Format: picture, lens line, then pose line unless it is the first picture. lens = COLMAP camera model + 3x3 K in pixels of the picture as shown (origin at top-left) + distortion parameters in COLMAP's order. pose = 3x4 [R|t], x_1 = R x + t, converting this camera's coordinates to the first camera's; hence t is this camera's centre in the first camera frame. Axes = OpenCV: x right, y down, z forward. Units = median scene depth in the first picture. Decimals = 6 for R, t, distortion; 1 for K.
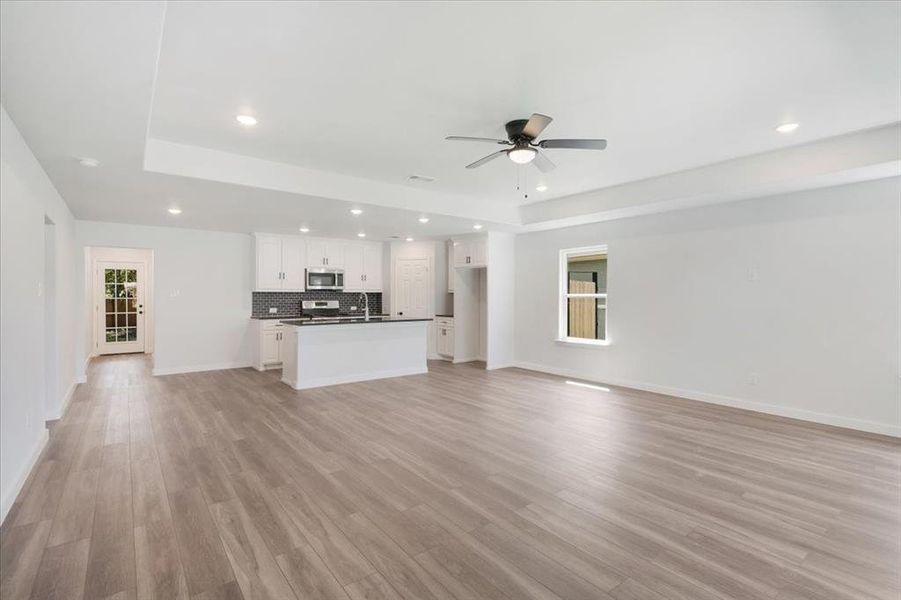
lens RADIAL K [[427.8, 0, 448.2], [0, 427.8, 301.2], [0, 0, 1]] dist [0.000040, 0.001221]
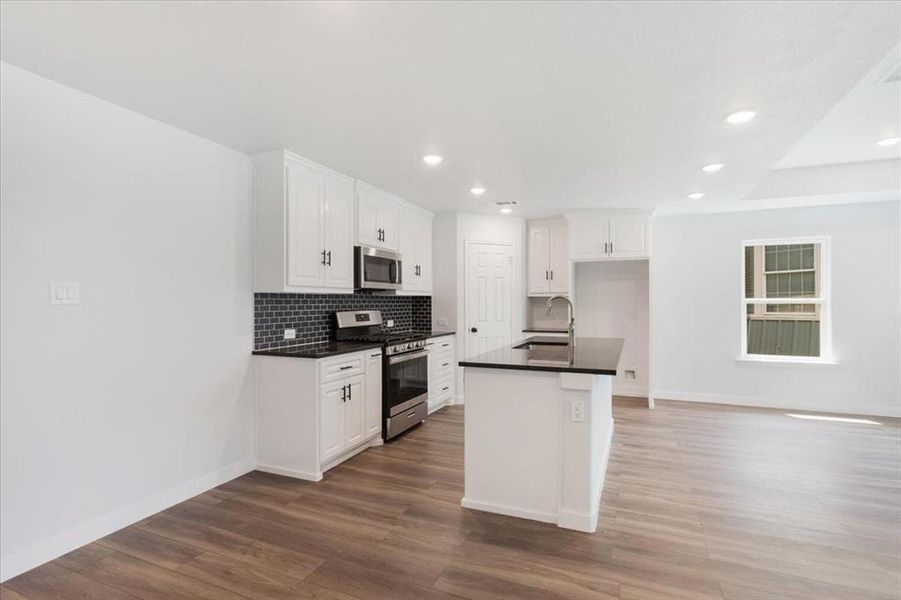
lens RADIAL K [[427.8, 0, 449.4], [0, 427.8, 303.5], [0, 0, 1]] dist [0.000040, 0.001221]
pose [[0.863003, -0.004095, 0.505182, -0.528654], [0.008324, 0.999947, -0.006115, -0.007350], [-0.505130, 0.009482, 0.862991, 0.560871]]
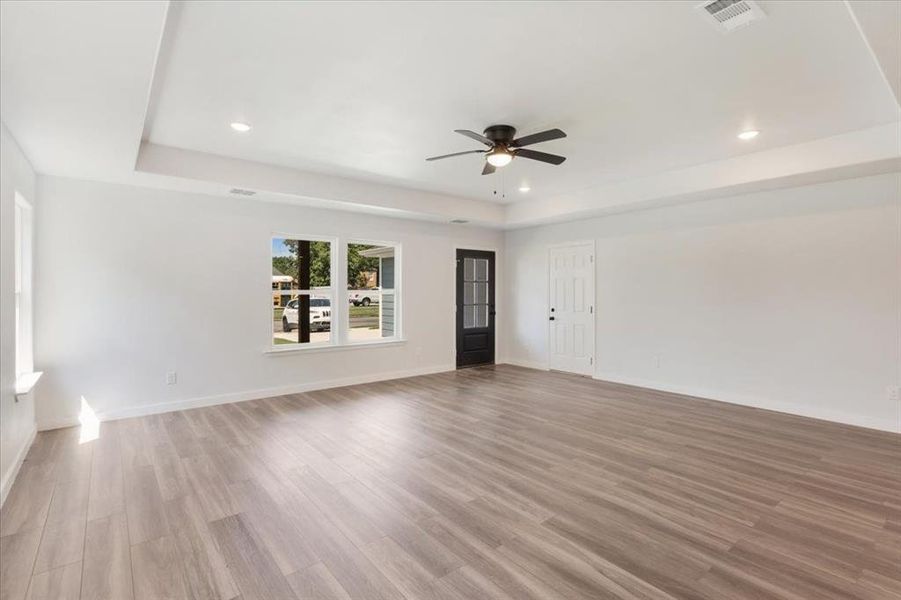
lens RADIAL K [[427.8, 0, 451.1], [0, 427.8, 301.5], [0, 0, 1]] dist [0.000040, 0.001221]
pose [[-0.999464, 0.000016, -0.032738, 0.150016], [-0.001240, 0.999265, 0.038324, -0.013718], [0.032715, 0.038344, -0.998729, 0.936136]]
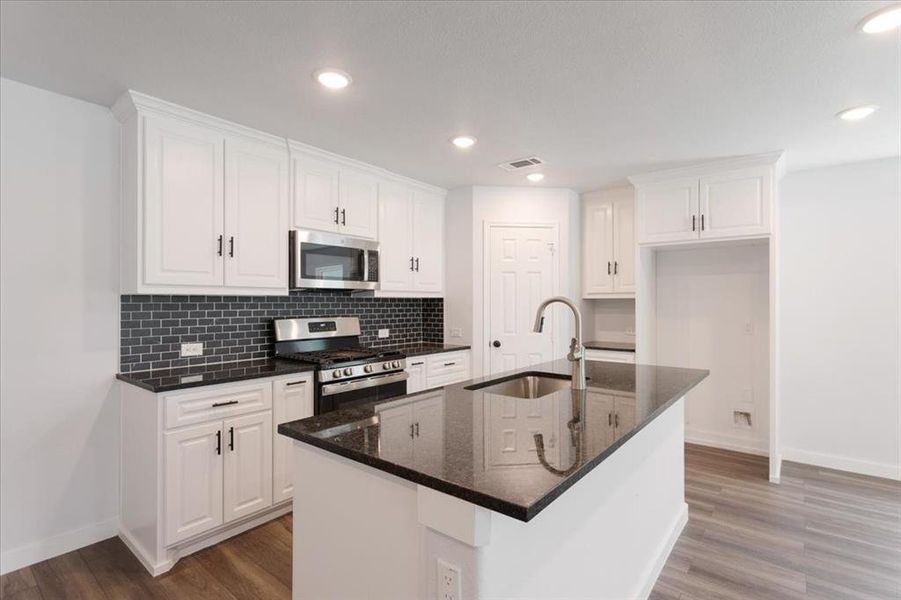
lens RADIAL K [[427.8, 0, 449.2], [0, 427.8, 303.6], [0, 0, 1]] dist [0.000040, 0.001221]
pose [[0.966406, -0.001151, 0.257018, -0.320543], [0.004240, 0.999925, -0.011462, -0.011258], [-0.256985, 0.012166, 0.966339, 0.664203]]
